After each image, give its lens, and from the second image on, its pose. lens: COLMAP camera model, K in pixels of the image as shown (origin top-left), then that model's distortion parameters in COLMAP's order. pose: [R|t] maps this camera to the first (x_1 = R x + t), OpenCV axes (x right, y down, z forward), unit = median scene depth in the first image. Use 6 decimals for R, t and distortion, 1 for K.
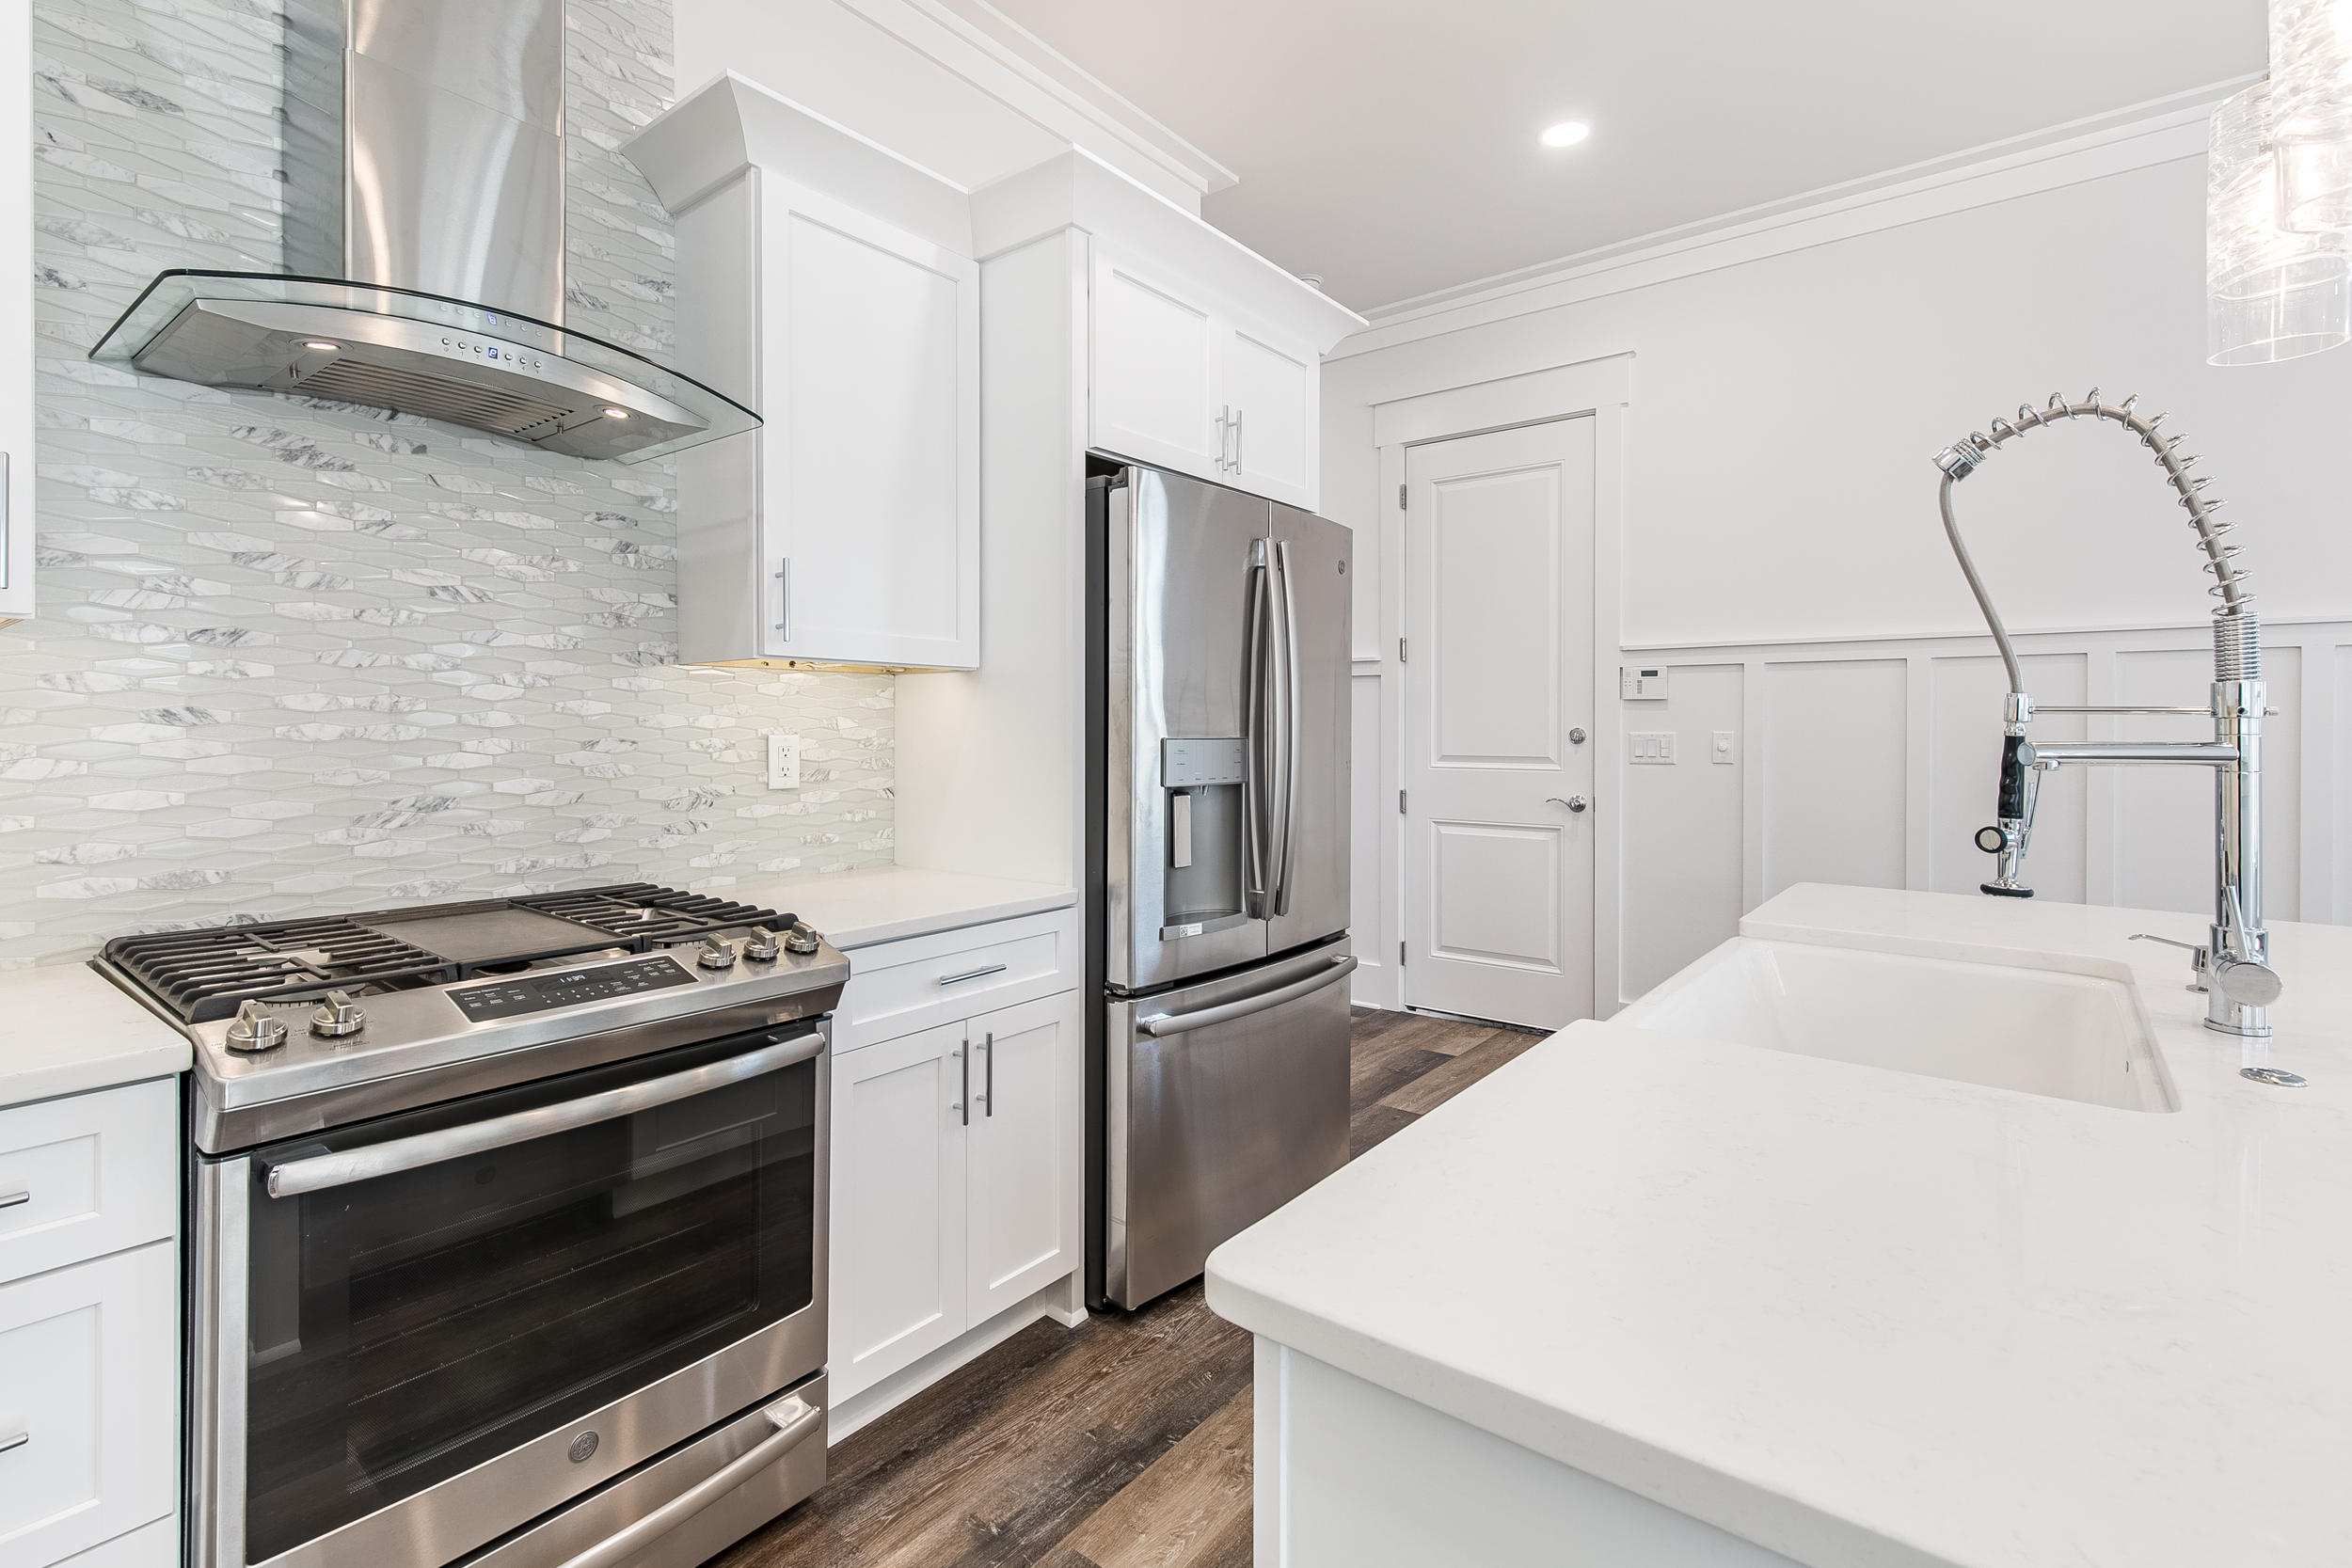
lens RADIAL K [[1080.1, 0, 1201.3], [0, 1080.1, 737.1], [0, 0, 1]] dist [0.002581, 0.000733]
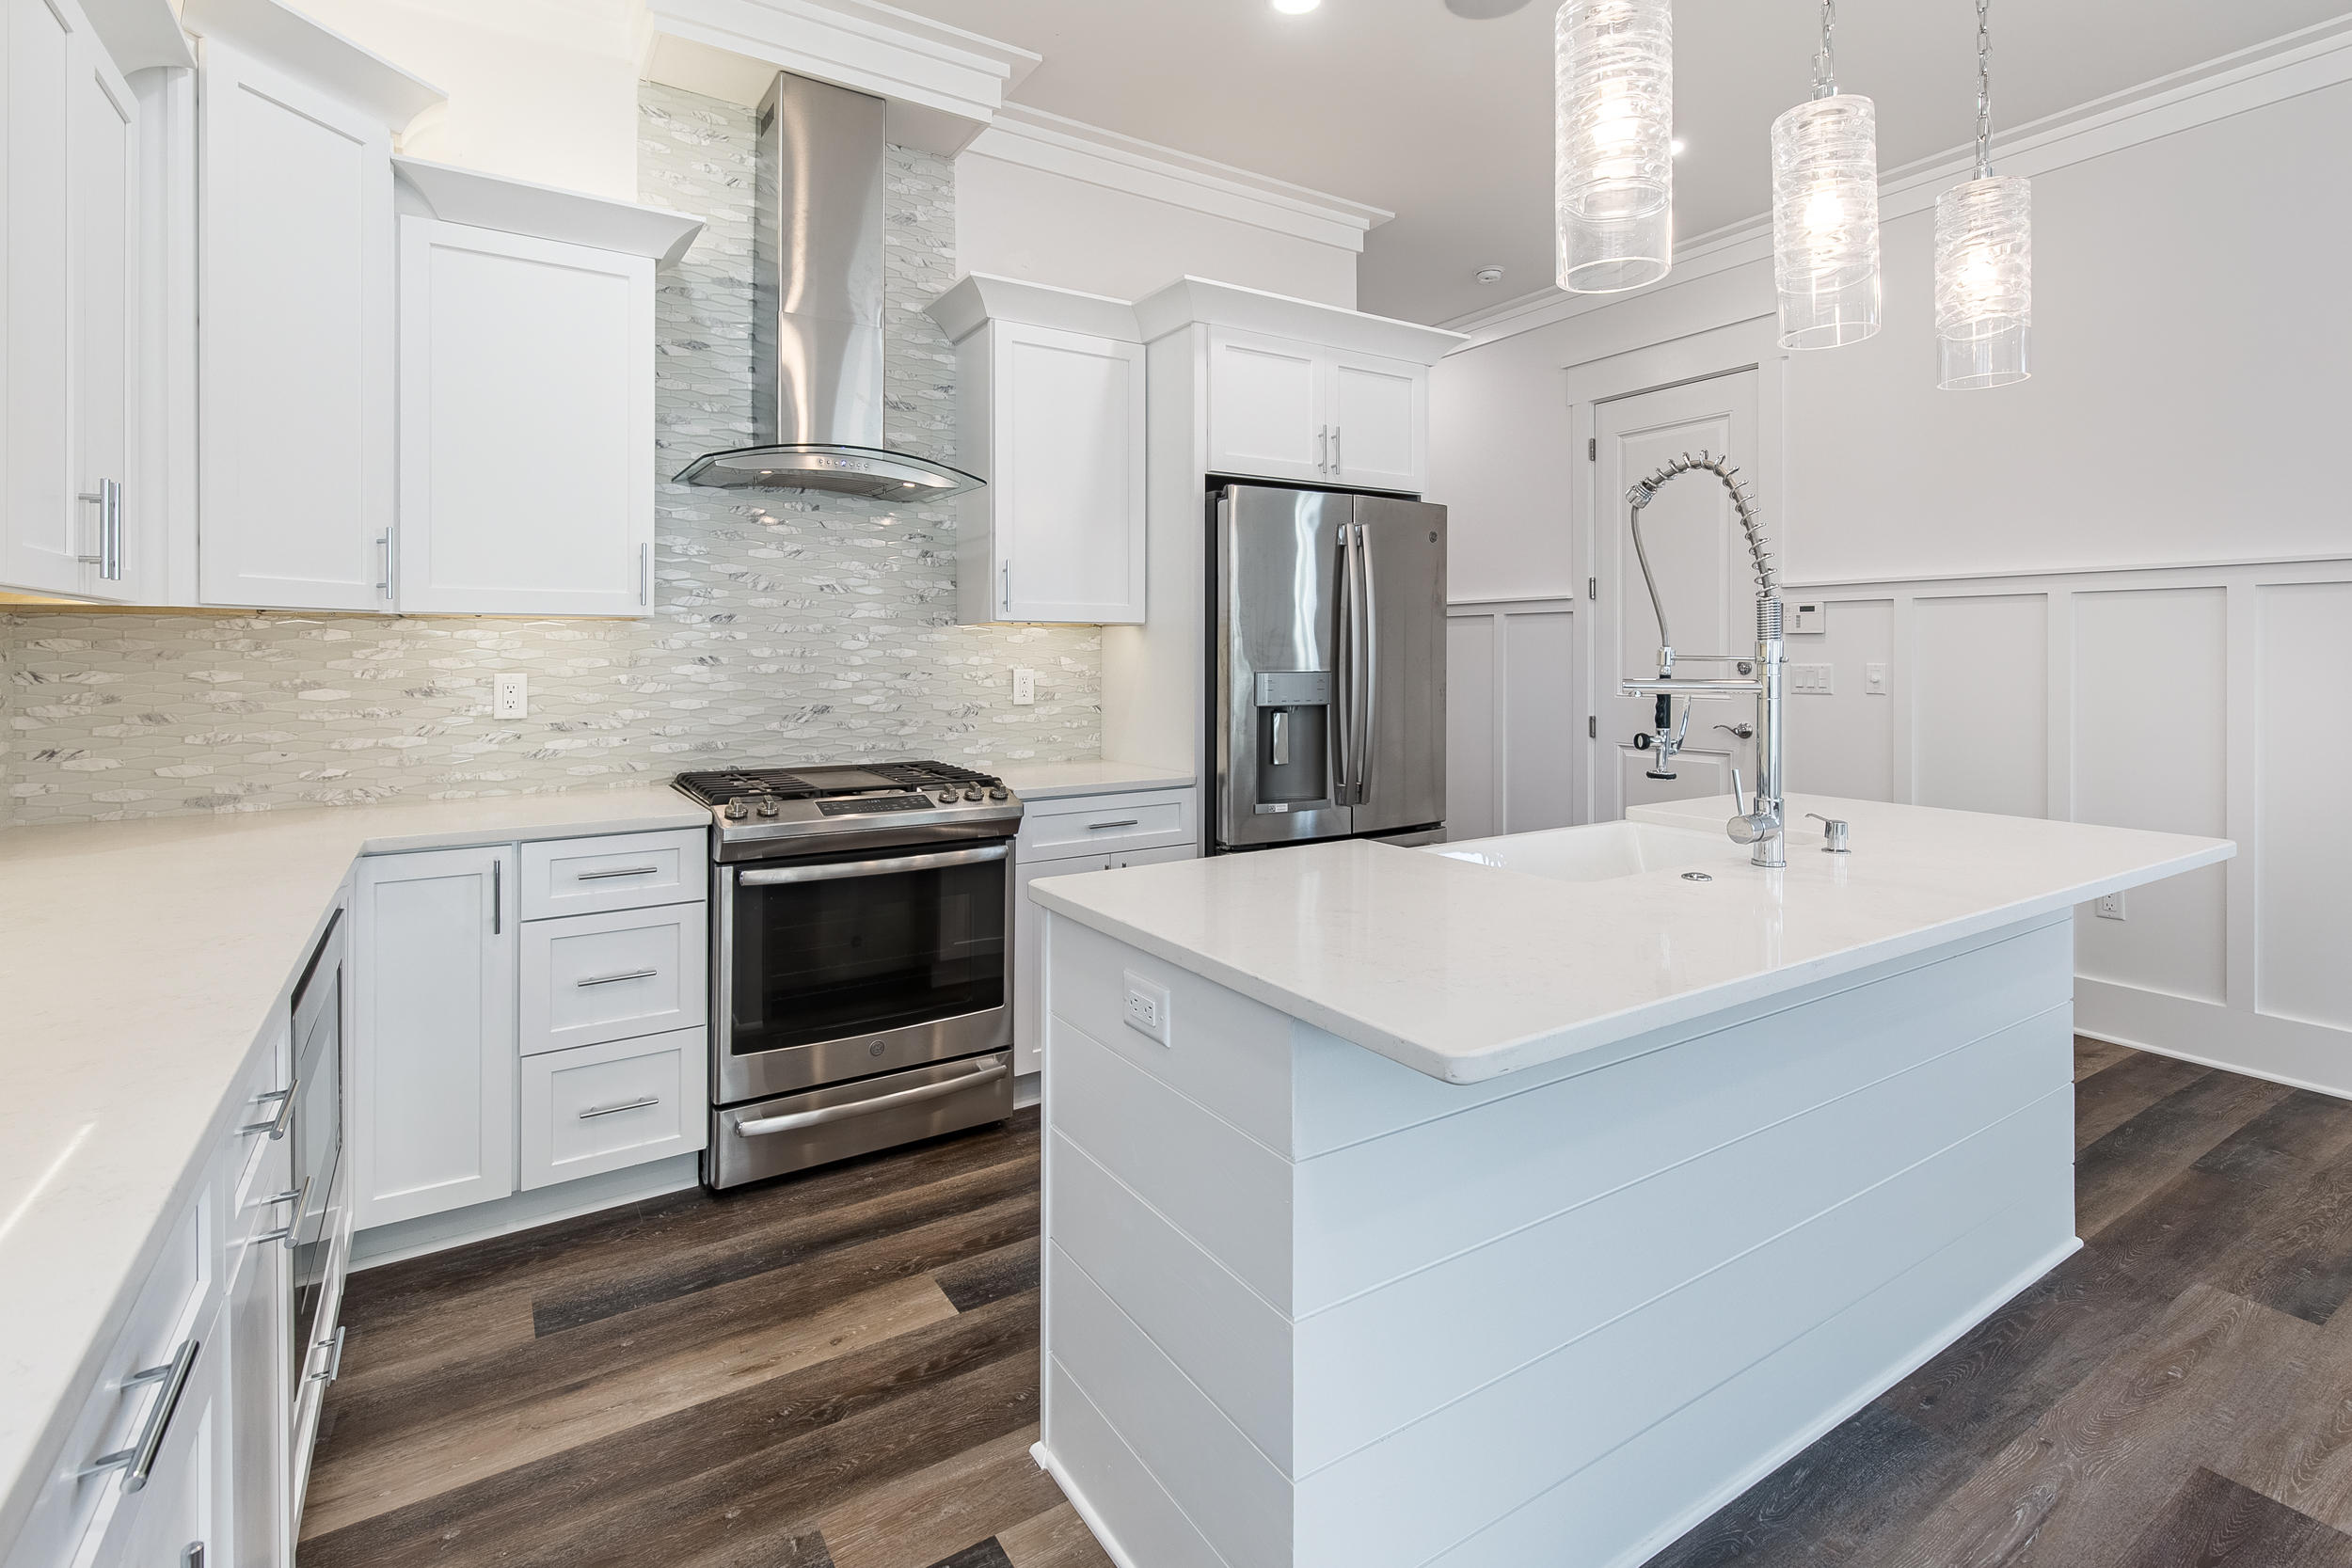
lens RADIAL K [[1117.7, 0, 1208.6], [0, 1117.7, 651.3], [0, 0, 1]] dist [0.005184, 0.000719]
pose [[0.946188, -0.003835, -0.323594, 0.469862], [0.000464, 0.999945, -0.010494, -0.013008], [0.323616, 0.009779, 0.946138, -0.512179]]
